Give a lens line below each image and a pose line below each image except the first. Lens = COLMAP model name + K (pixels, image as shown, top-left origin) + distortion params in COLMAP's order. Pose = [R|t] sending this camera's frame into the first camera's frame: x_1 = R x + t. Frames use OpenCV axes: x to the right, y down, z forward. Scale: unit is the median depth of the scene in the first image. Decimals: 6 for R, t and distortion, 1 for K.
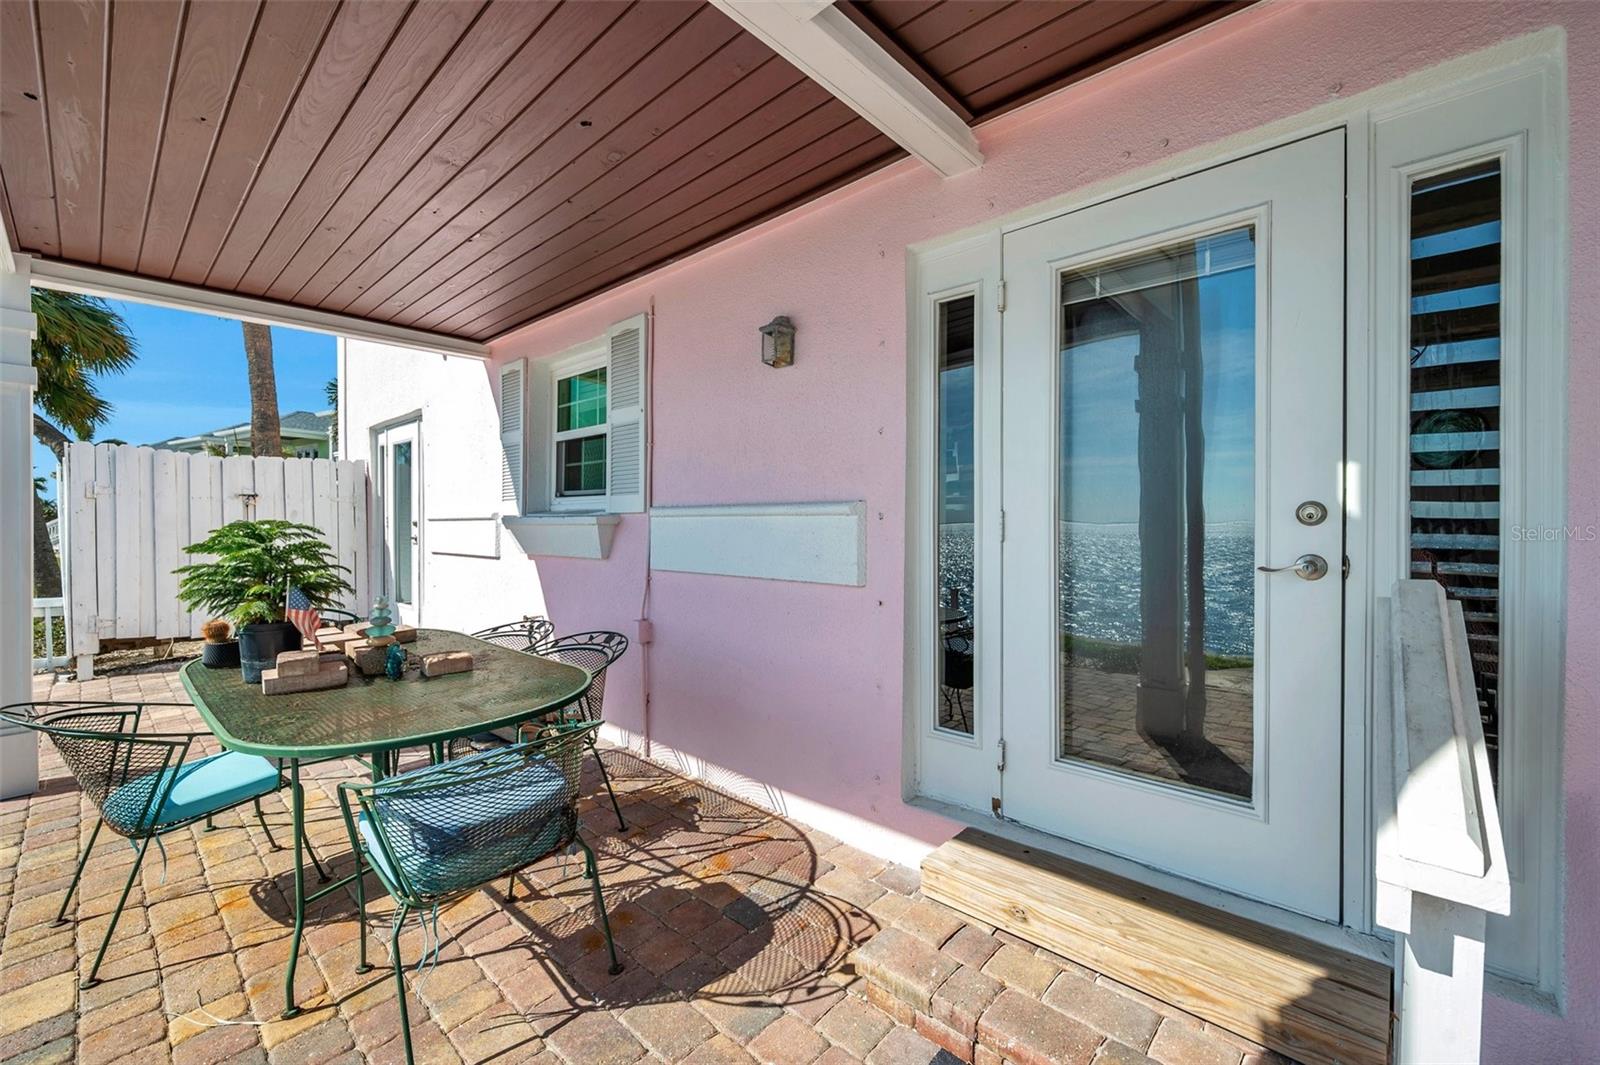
lens RADIAL K [[588.1, 0, 799.6], [0, 588.1, 523.1], [0, 0, 1]] dist [0.001344, 0.000133]
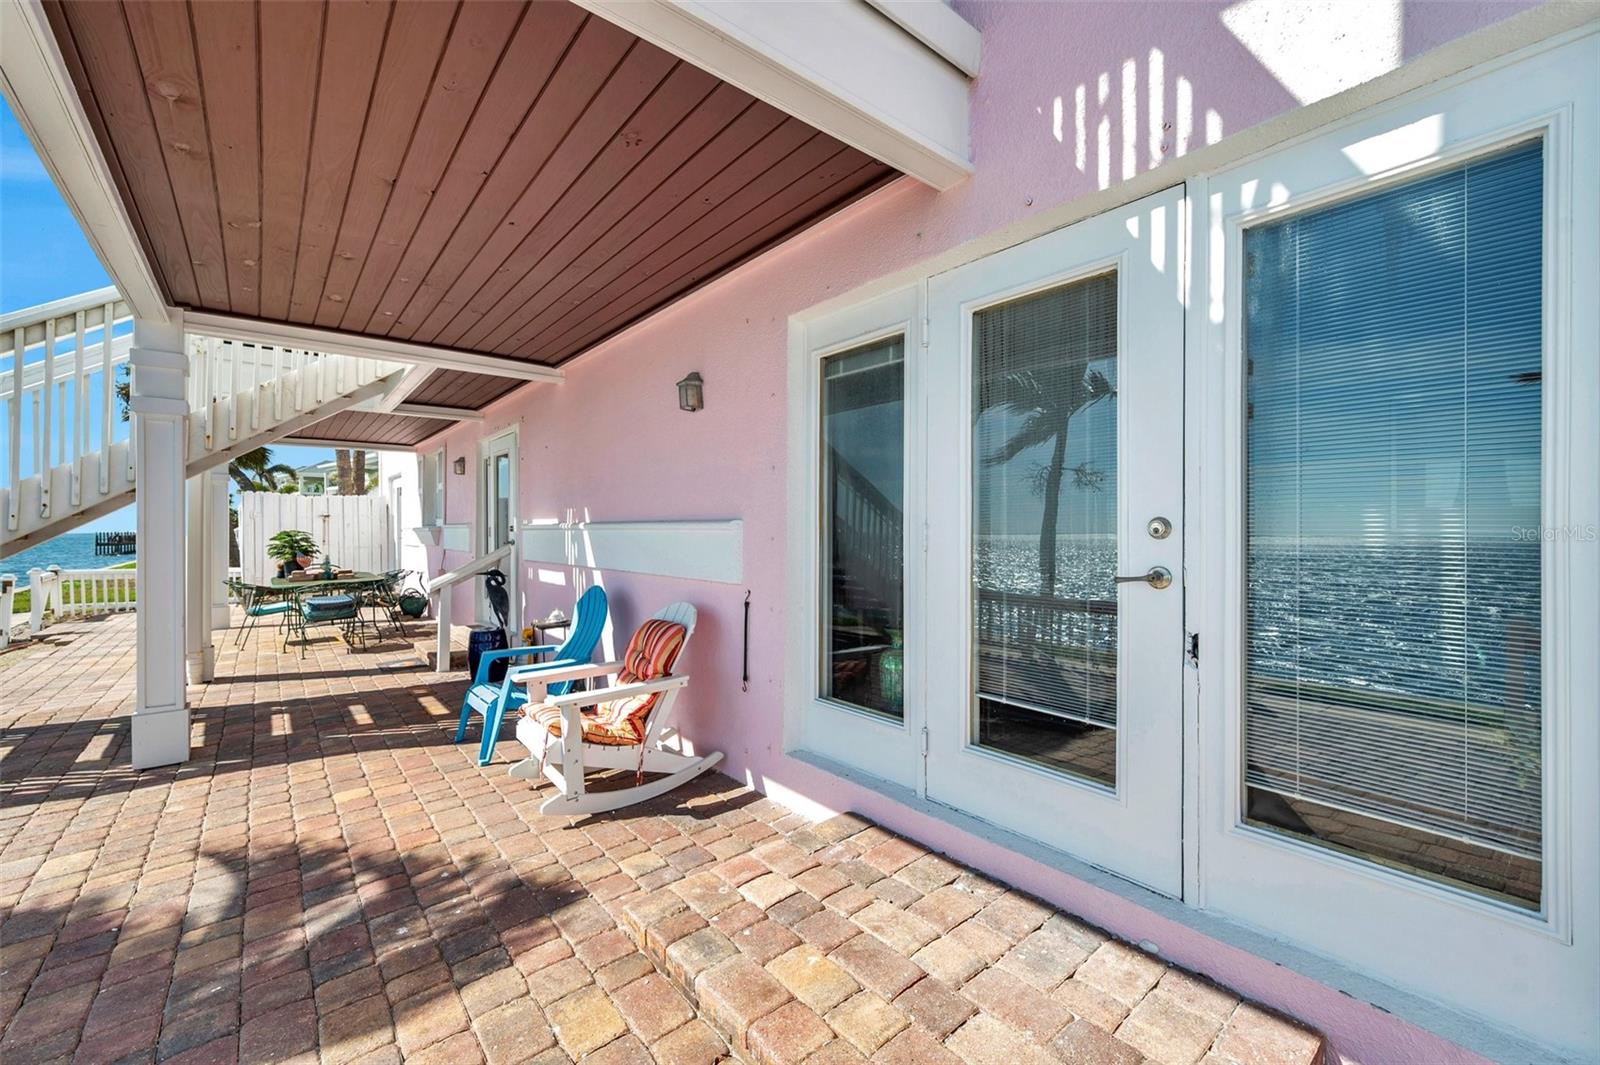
lens RADIAL K [[652.9, 0, 795.0], [0, 652.9, 529.4], [0, 0, 1]] dist [0.002011, 0.000106]
pose [[0.980869, 0.009375, -0.194442, 0.933722], [-0.009839, 0.999951, -0.001421, -0.011314], [0.194419, 0.003307, 0.980913, -0.738690]]
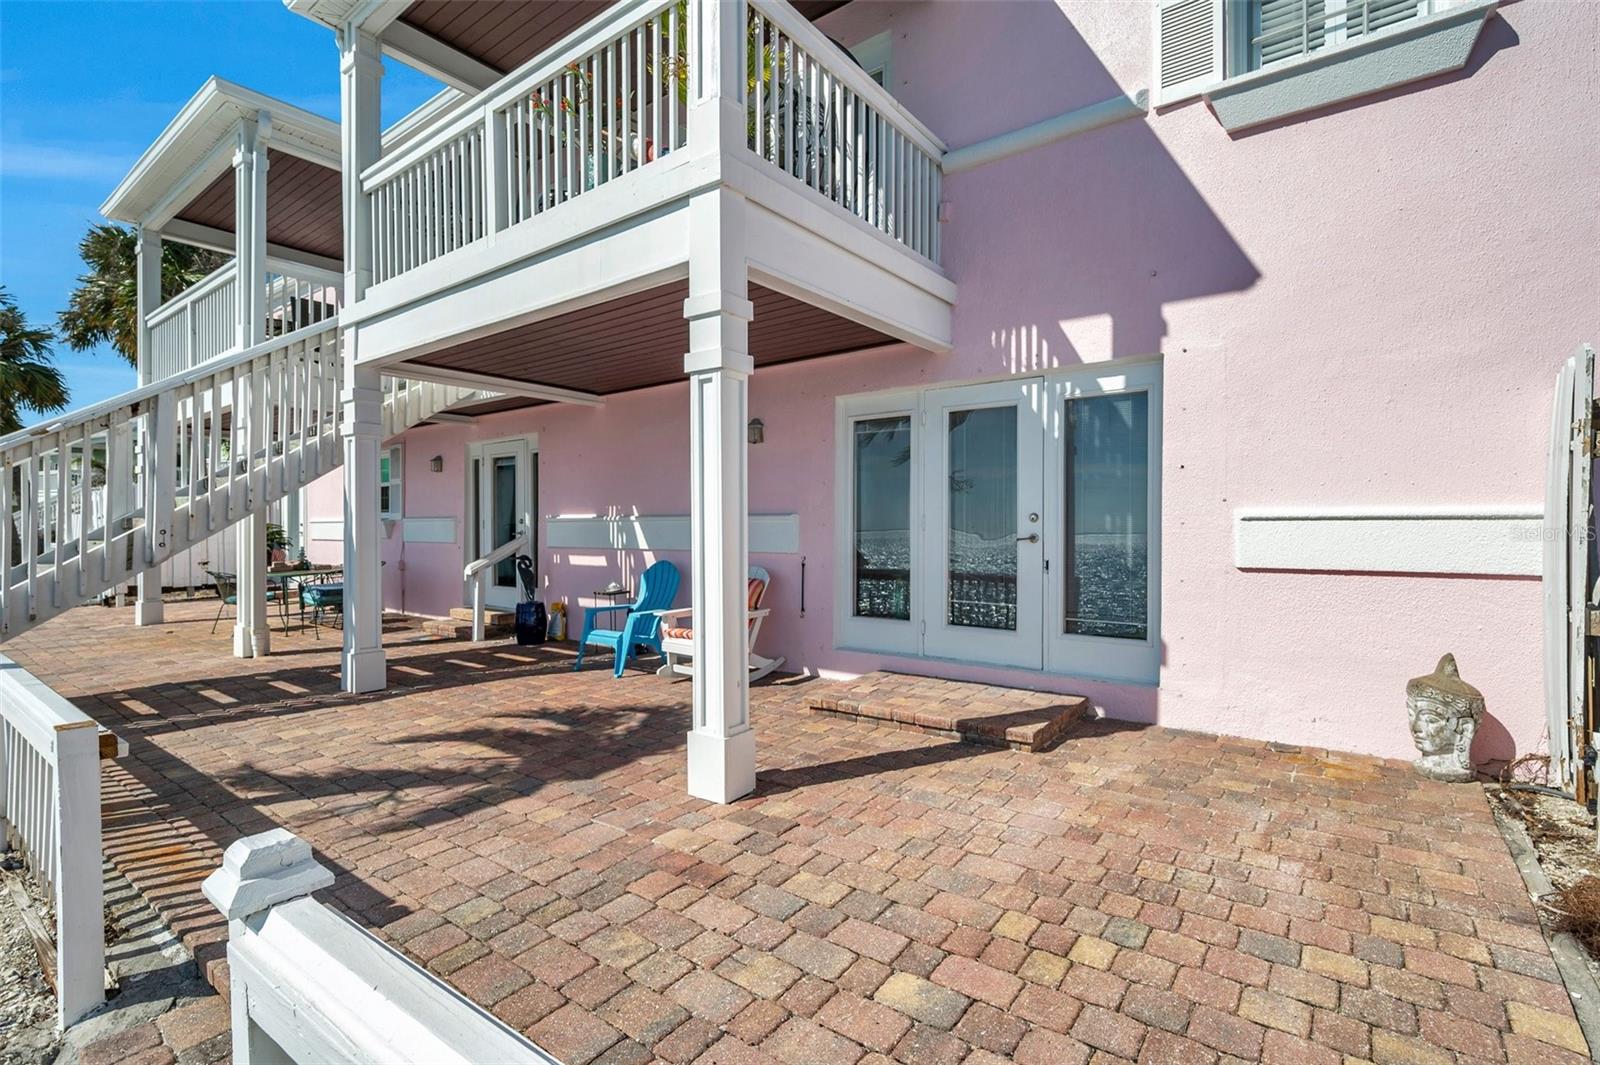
lens RADIAL K [[744.2, 0, 800.0], [0, 744.2, 532.5], [0, 0, 1]] dist [0.003162, -0.000141]
pose [[0.999328, 0.009138, 0.035500, 0.735726], [-0.009265, 0.999951, 0.003417, 0.003283], [-0.035467, -0.003743, 0.999364, -1.268863]]
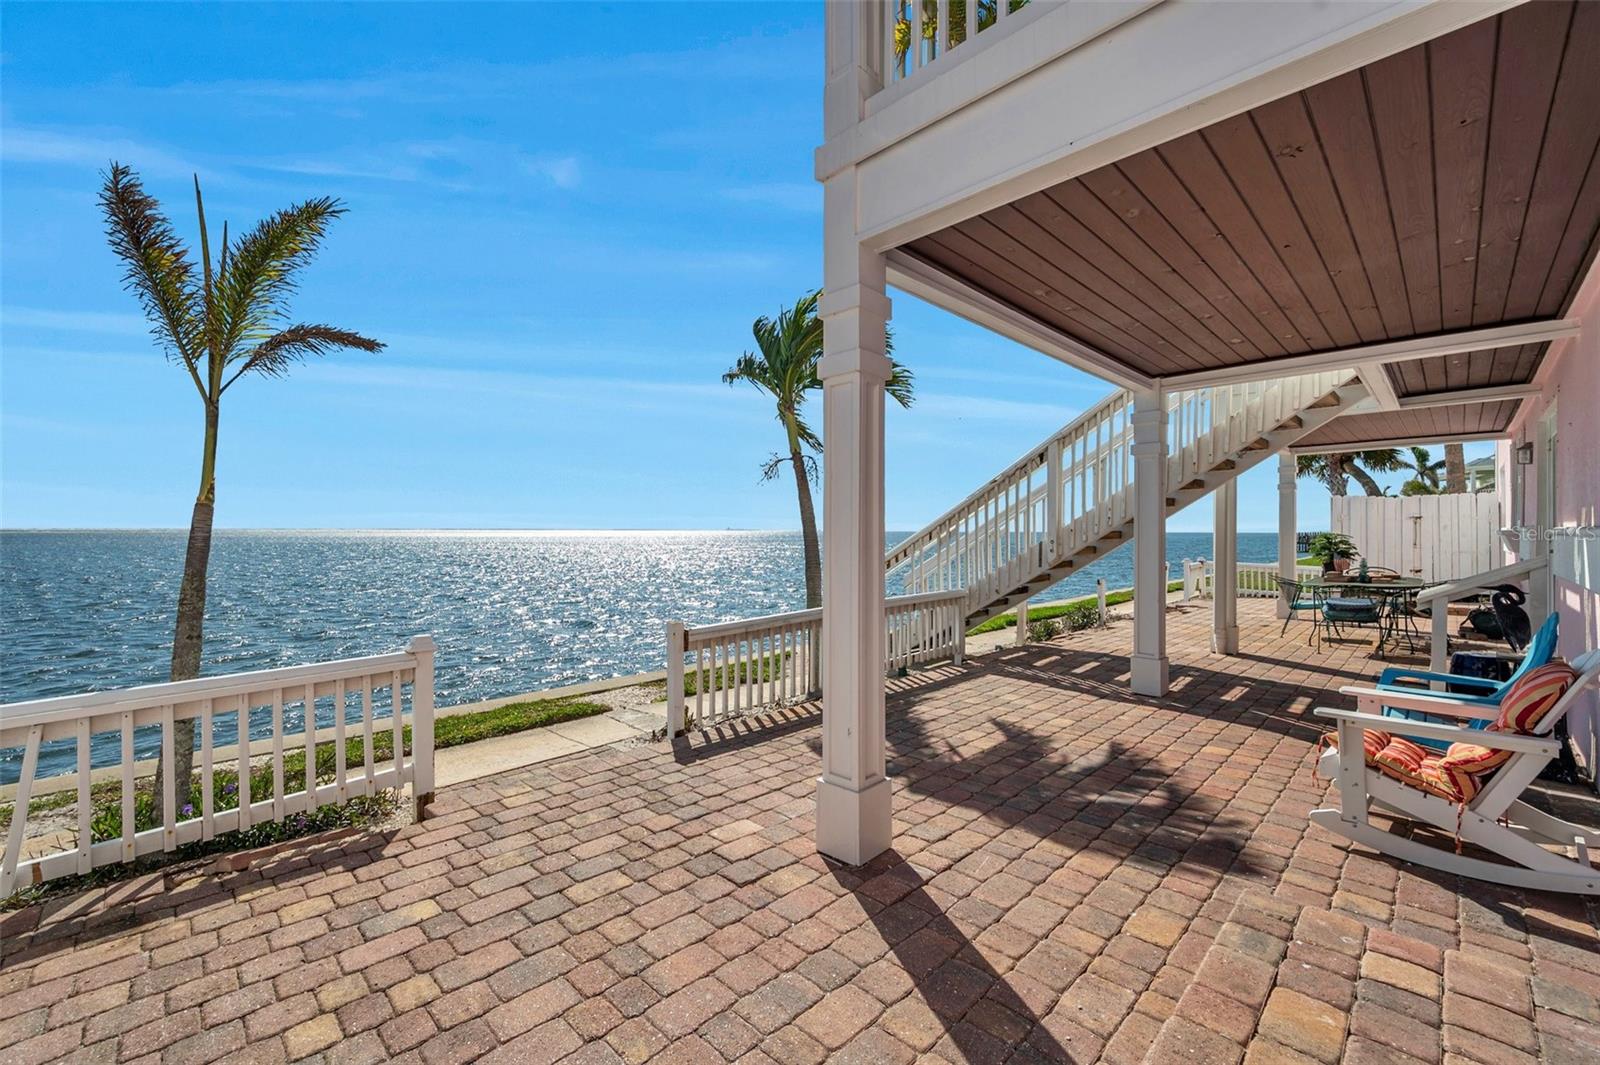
lens RADIAL K [[649.7, 0, 800.0], [0, 649.7, 532.5], [0, 0, 1]] dist [0.001517, 0.000205]
pose [[-0.099650, 0.014021, -0.994924, 1.183498], [-0.003402, 0.999890, 0.014432, -0.019436], [0.995017, 0.004823, -0.099591, -0.628721]]
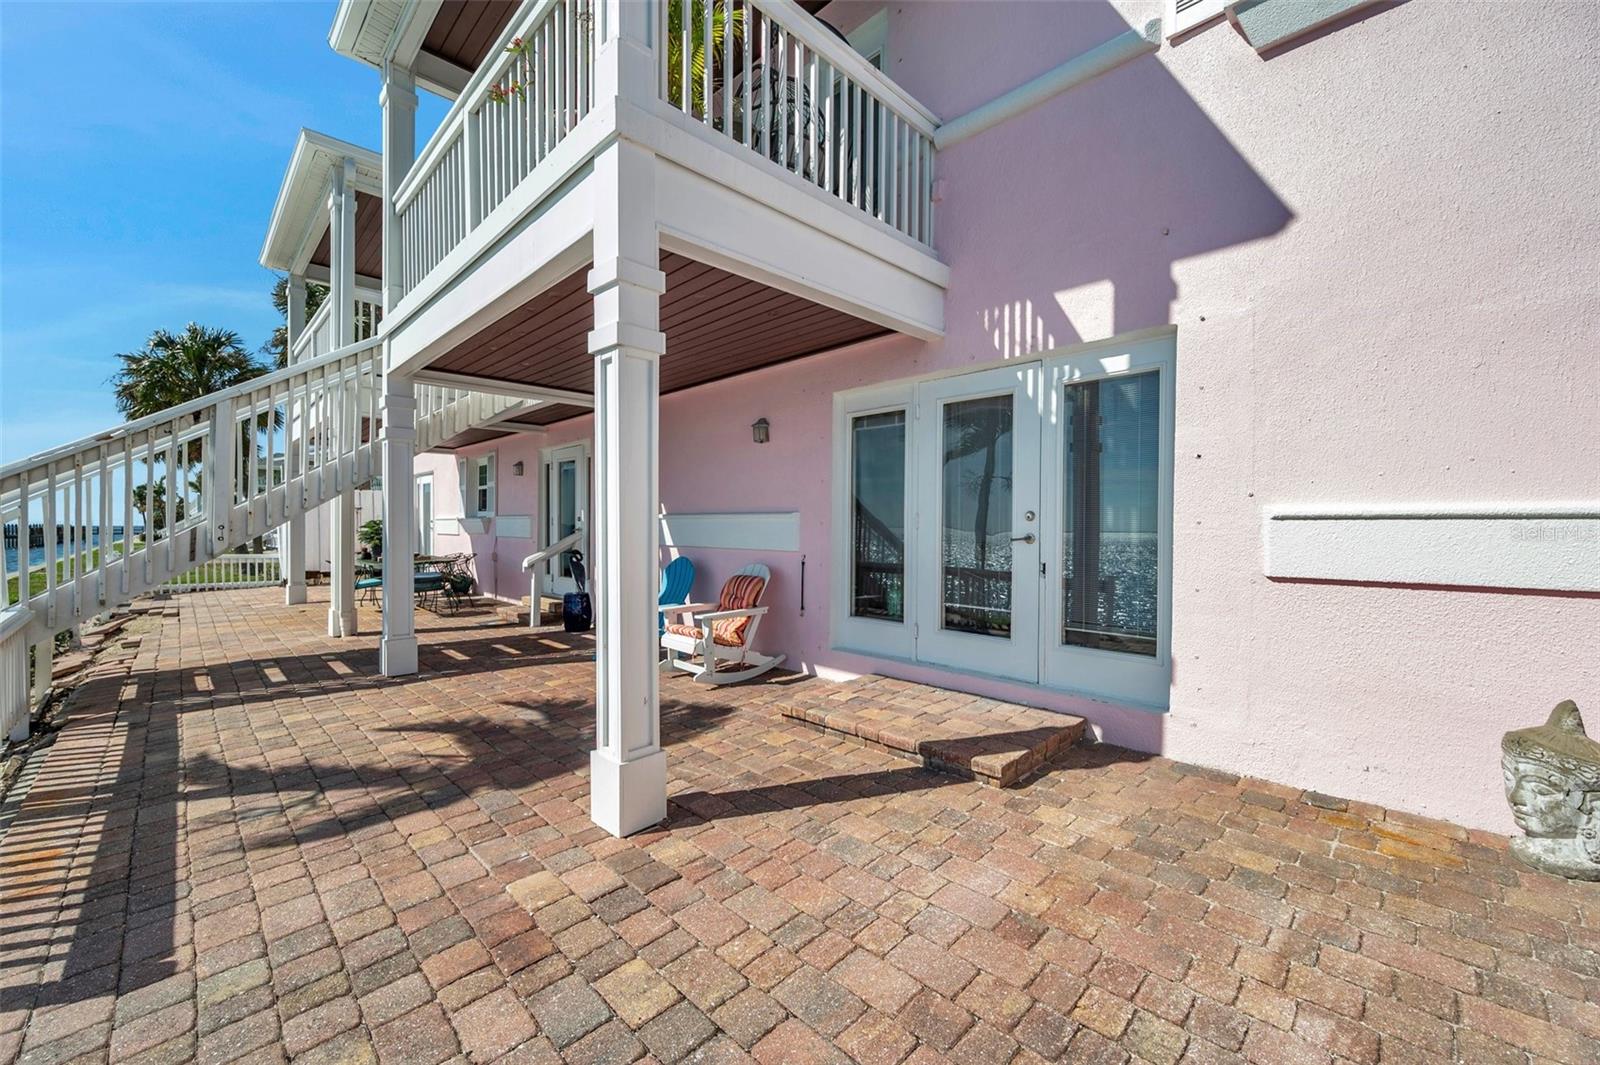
lens RADIAL K [[635.8, 0, 798.1], [0, 635.8, 531.5], [0, 0, 1]] dist [0.001996, 0.000161]
pose [[0.994309, 0.014952, -0.105479, 0.870000], [-0.014195, 0.999868, 0.007919, 0.000860], [0.105583, -0.006377, 0.994390, -1.103855]]
